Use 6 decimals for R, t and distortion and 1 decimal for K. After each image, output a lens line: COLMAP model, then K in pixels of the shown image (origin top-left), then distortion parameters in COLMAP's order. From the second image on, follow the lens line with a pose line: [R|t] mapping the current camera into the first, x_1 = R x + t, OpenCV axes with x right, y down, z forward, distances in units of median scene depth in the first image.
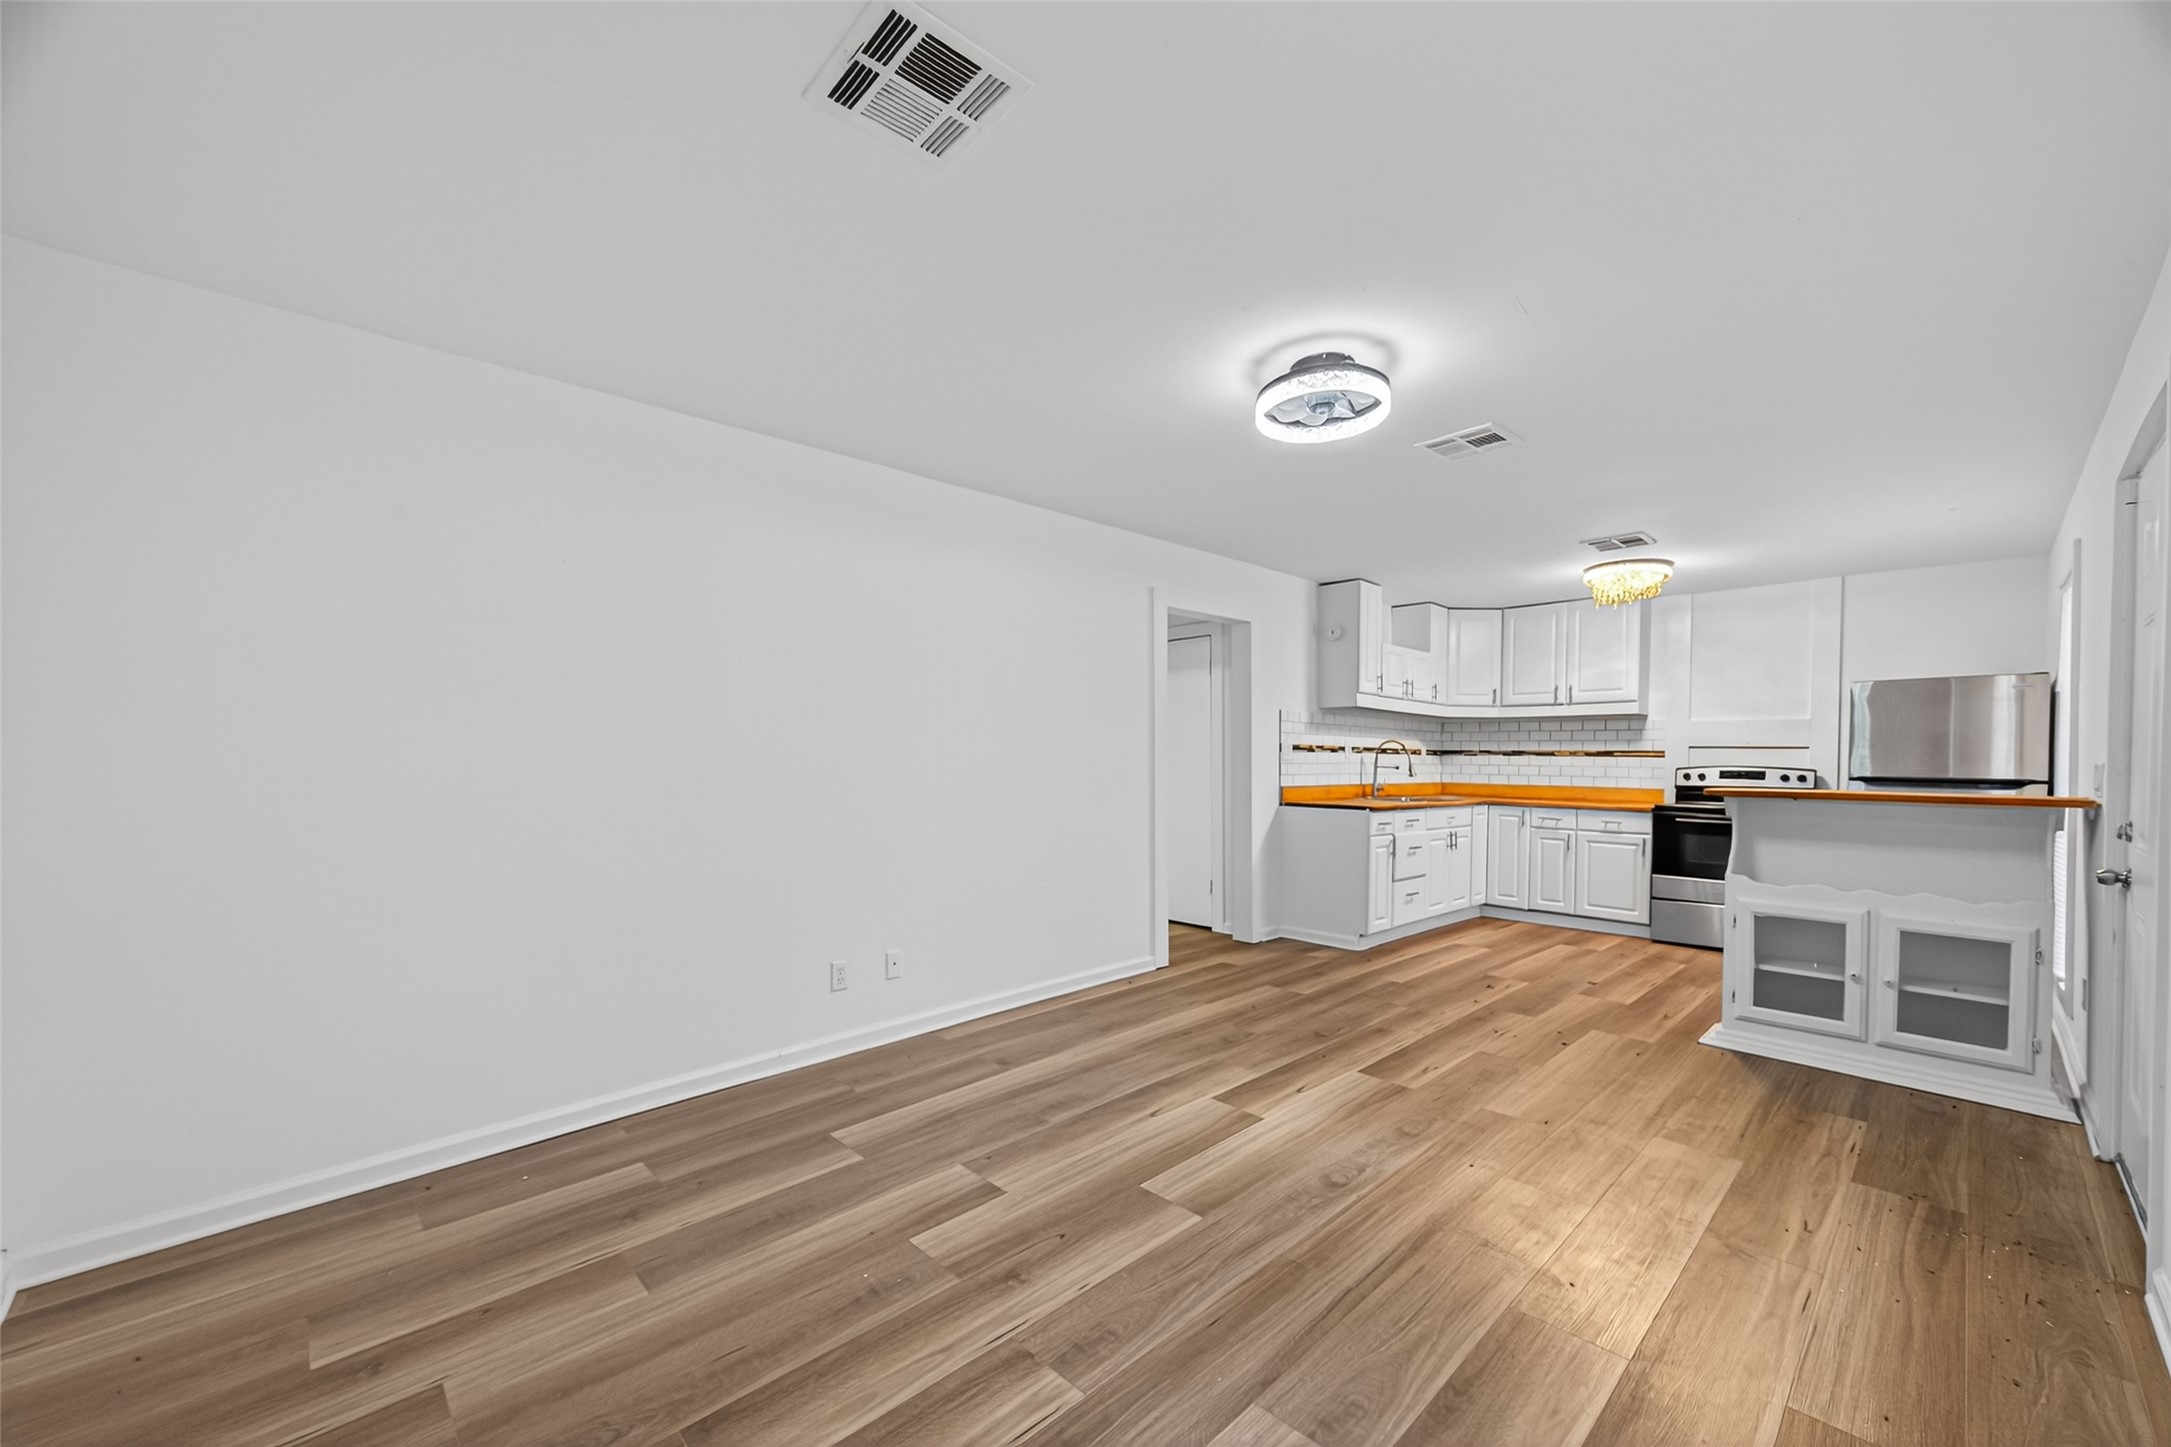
lens RADIAL K [[857.5, 0, 1093.2], [0, 857.5, 781.3], [0, 0, 1]] dist [0.011216, -0.000147]
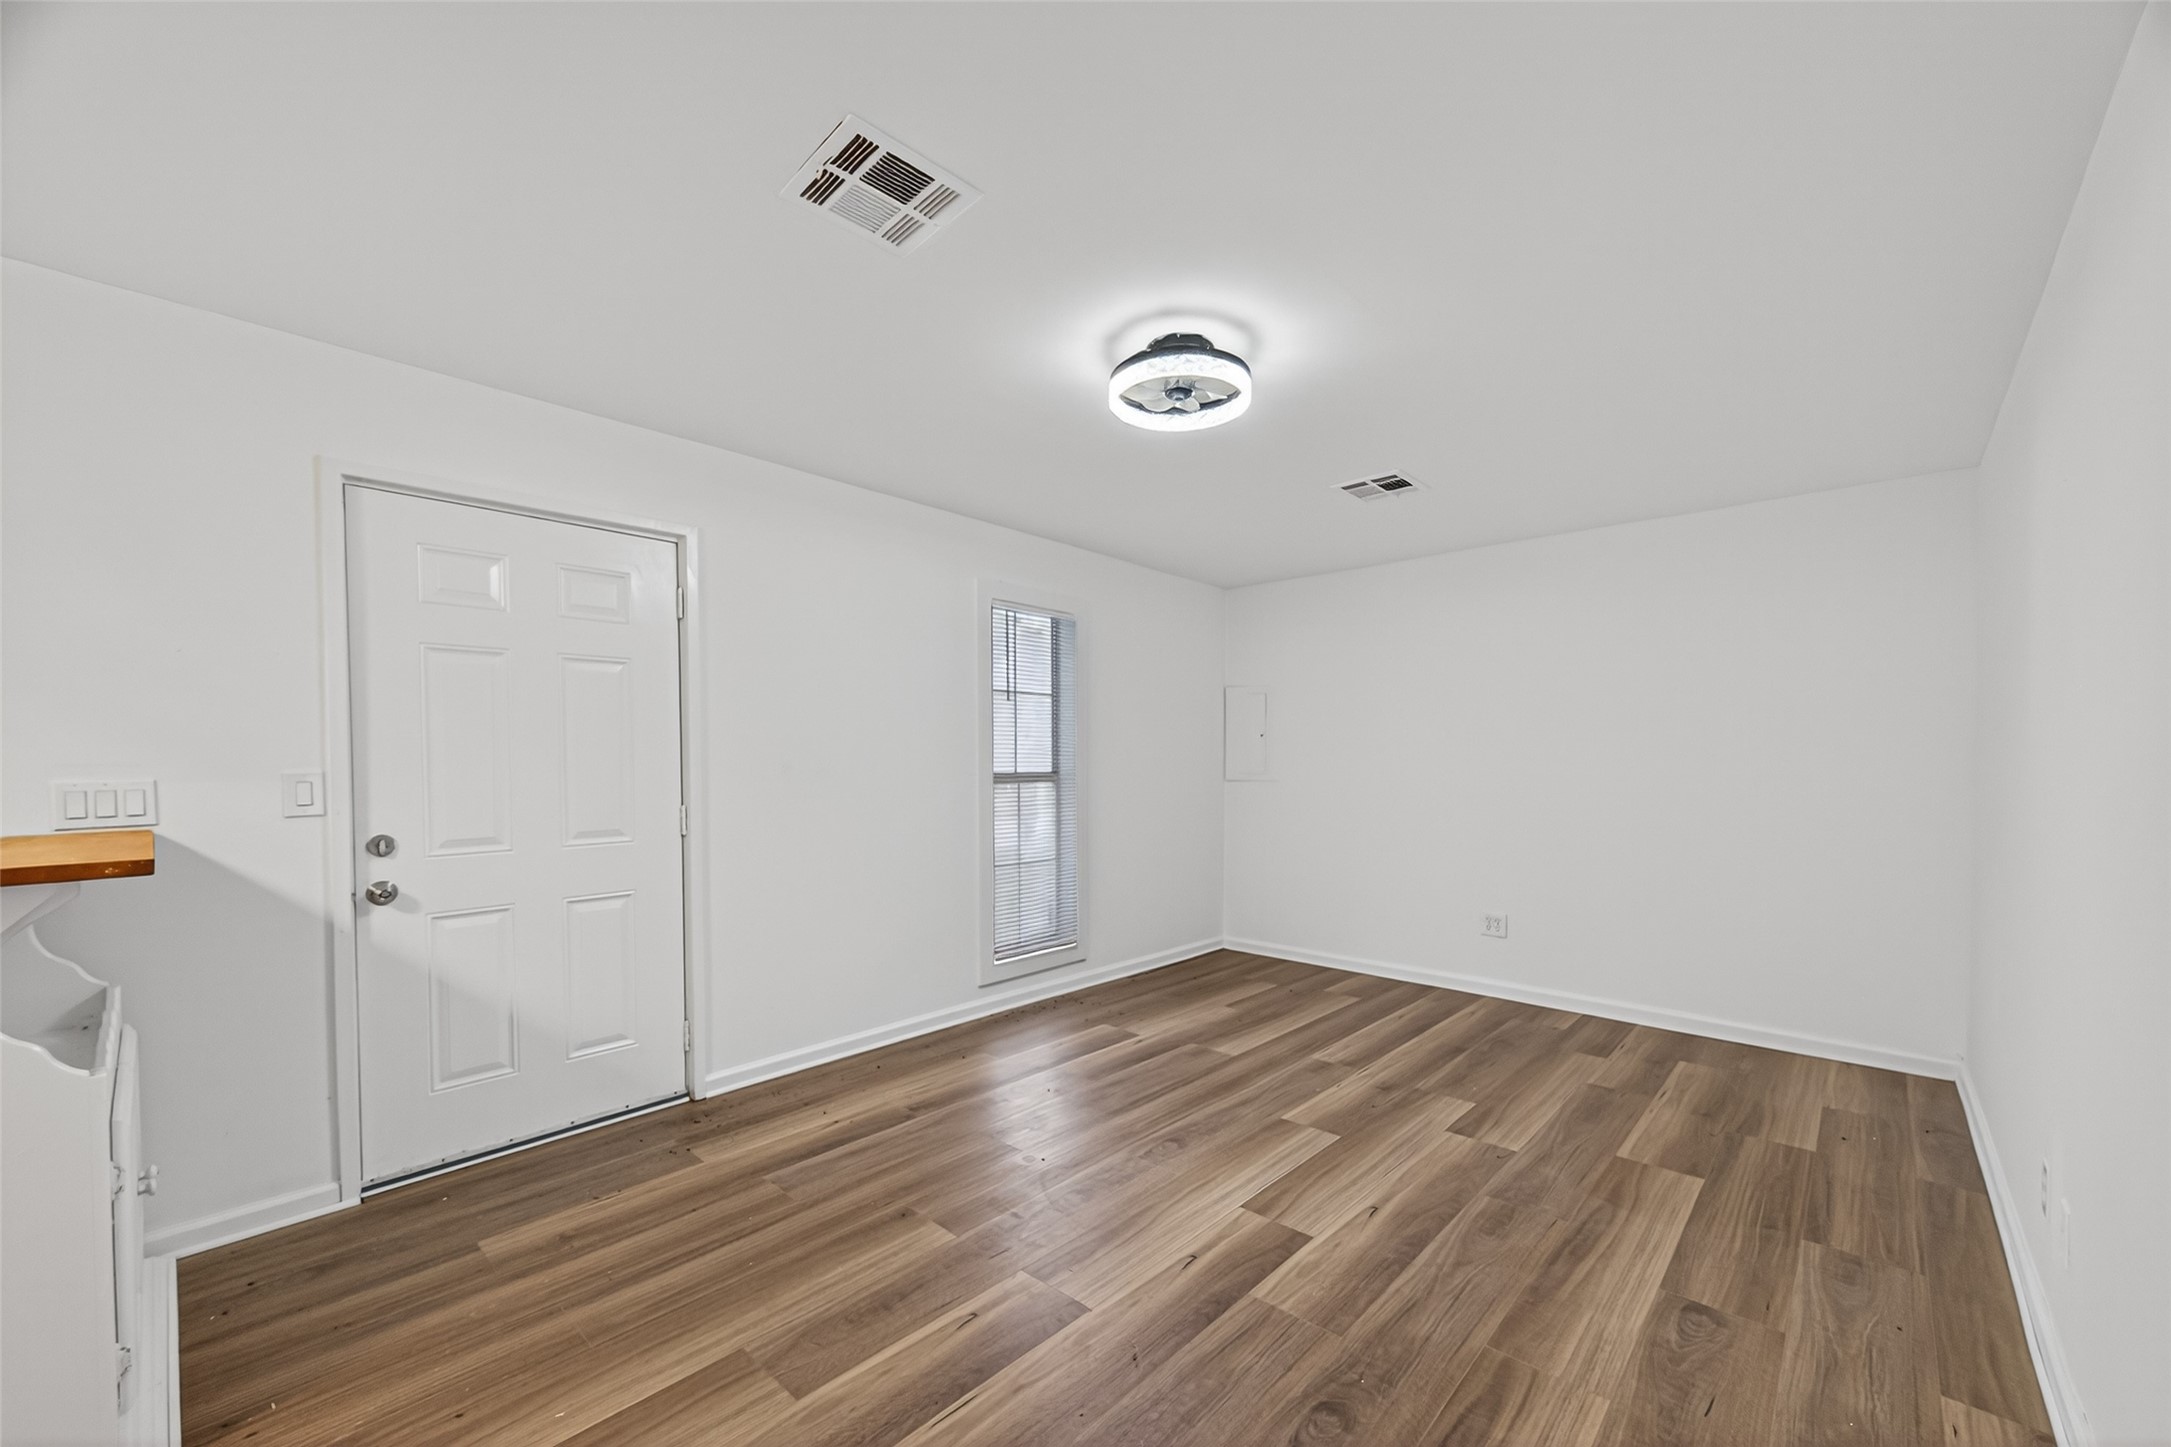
lens RADIAL K [[840.0, 0, 1085.5], [0, 840.0, 723.5], [0, 0, 1]] dist [0.000717, 0.000130]
pose [[-0.998993, -0.004927, -0.044593, 0.384066], [-0.004001, 0.999775, -0.020848, -0.056816], [0.044685, -0.020649, -0.998788, 1.800117]]
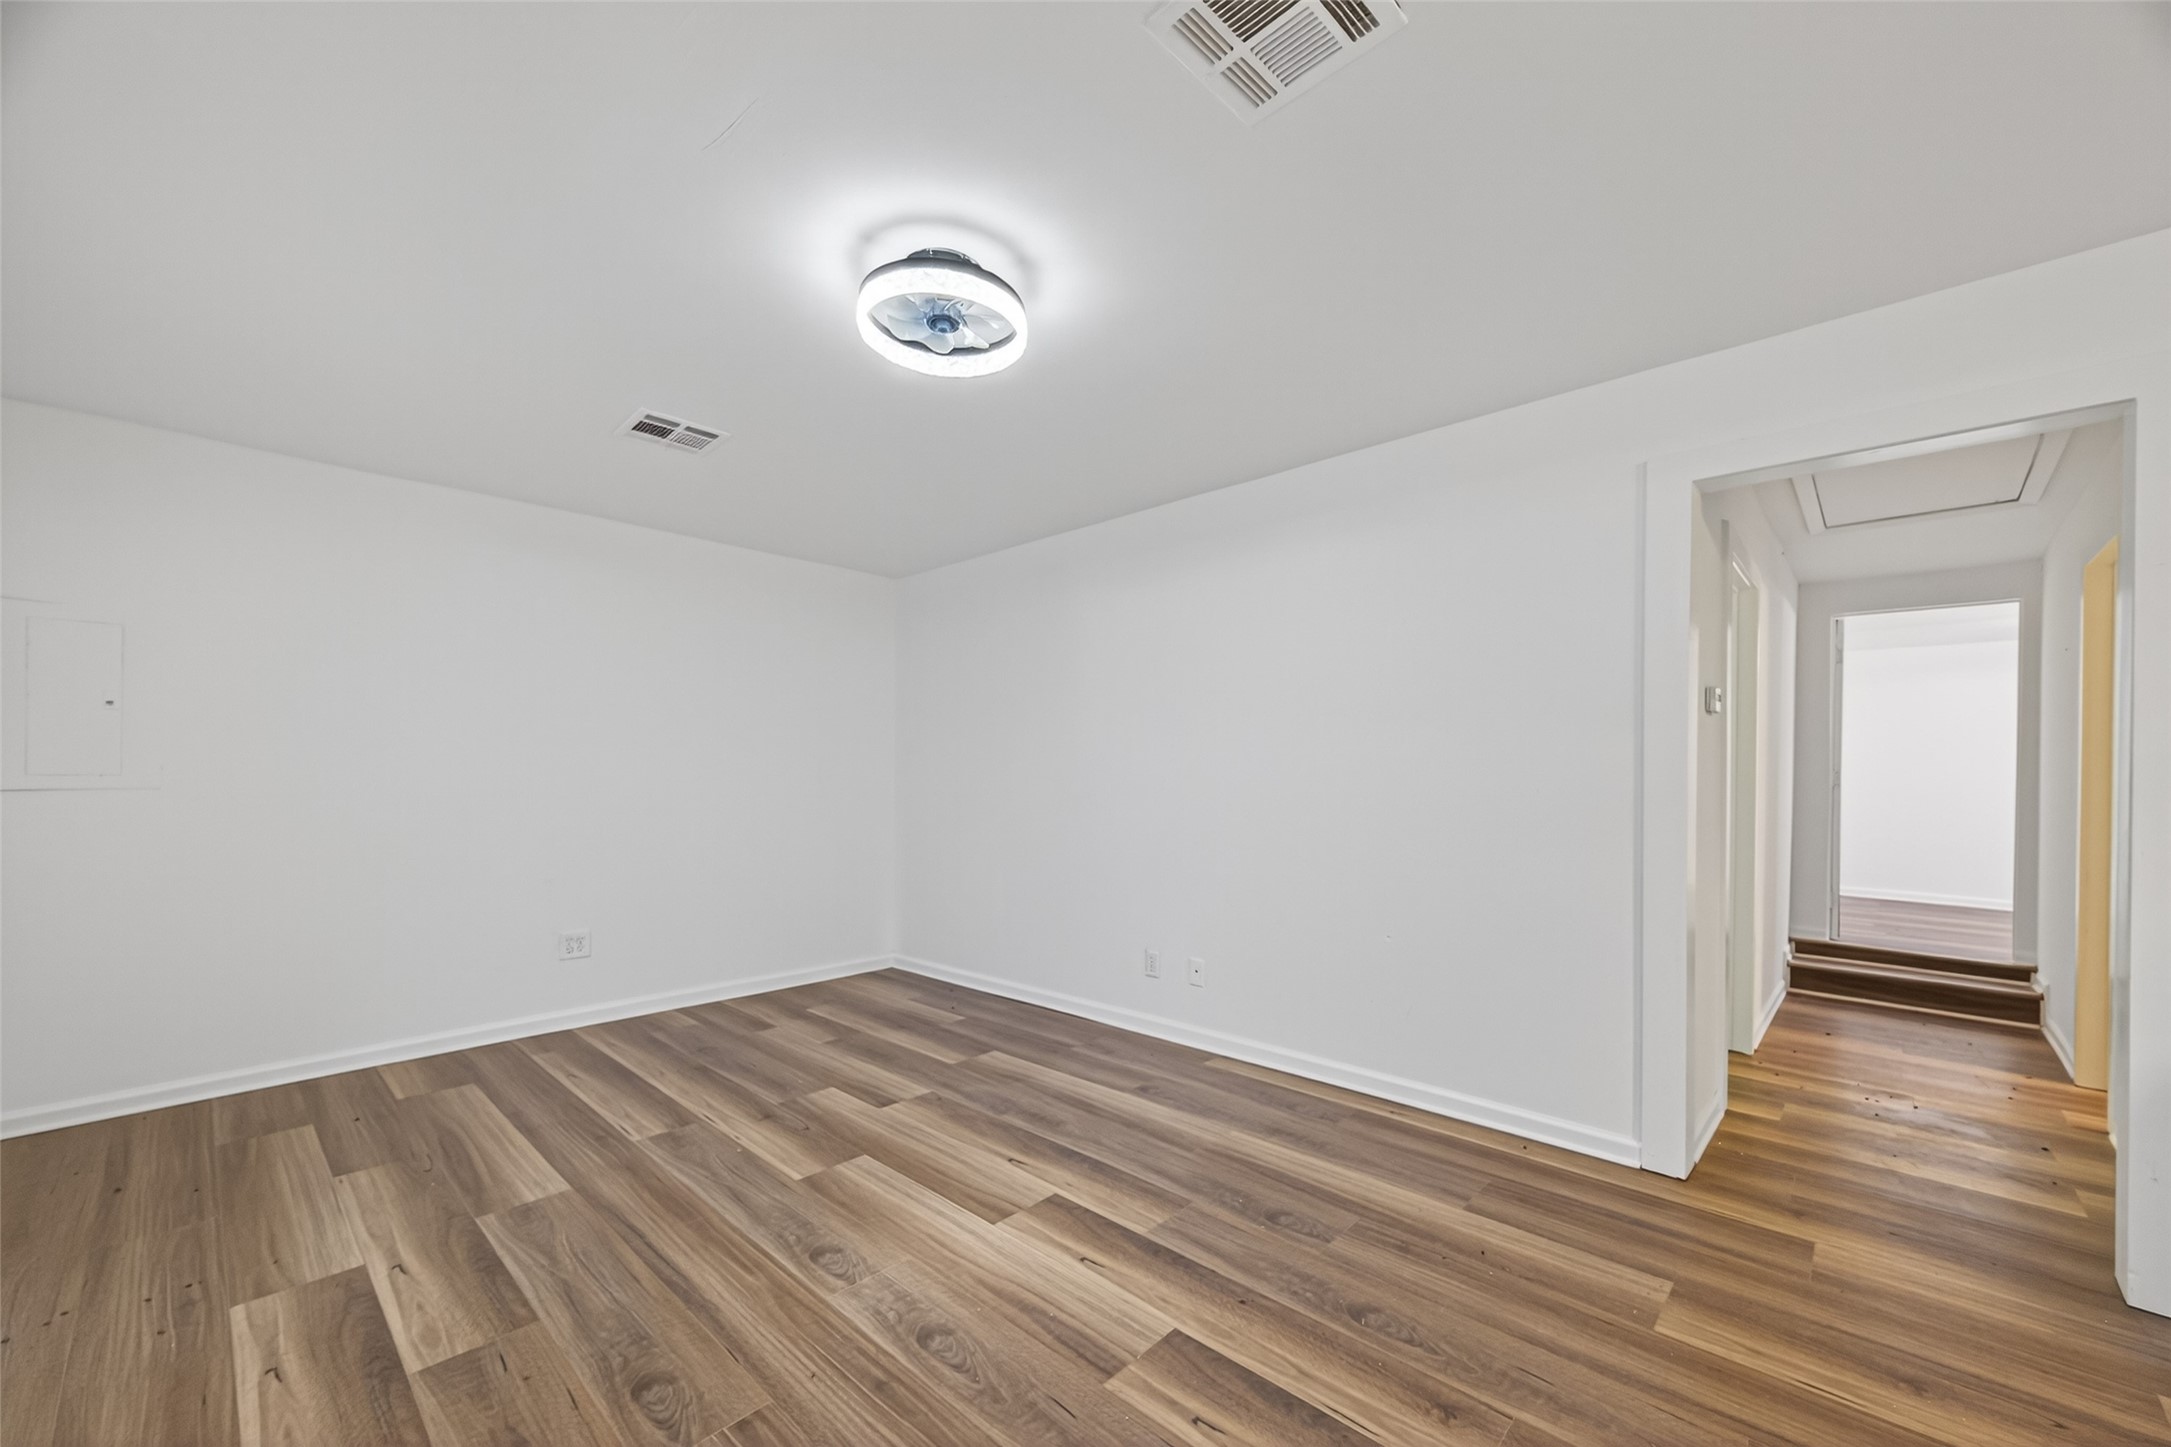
lens RADIAL K [[857.5, 0, 1093.2], [0, 857.5, 781.3], [0, 0, 1]] dist [0.011216, -0.000147]
pose [[0.037170, 0.012760, -0.999227, 0.984642], [-0.032500, 0.999405, 0.011554, -0.029224], [0.998780, 0.032046, 0.037562, 1.040575]]
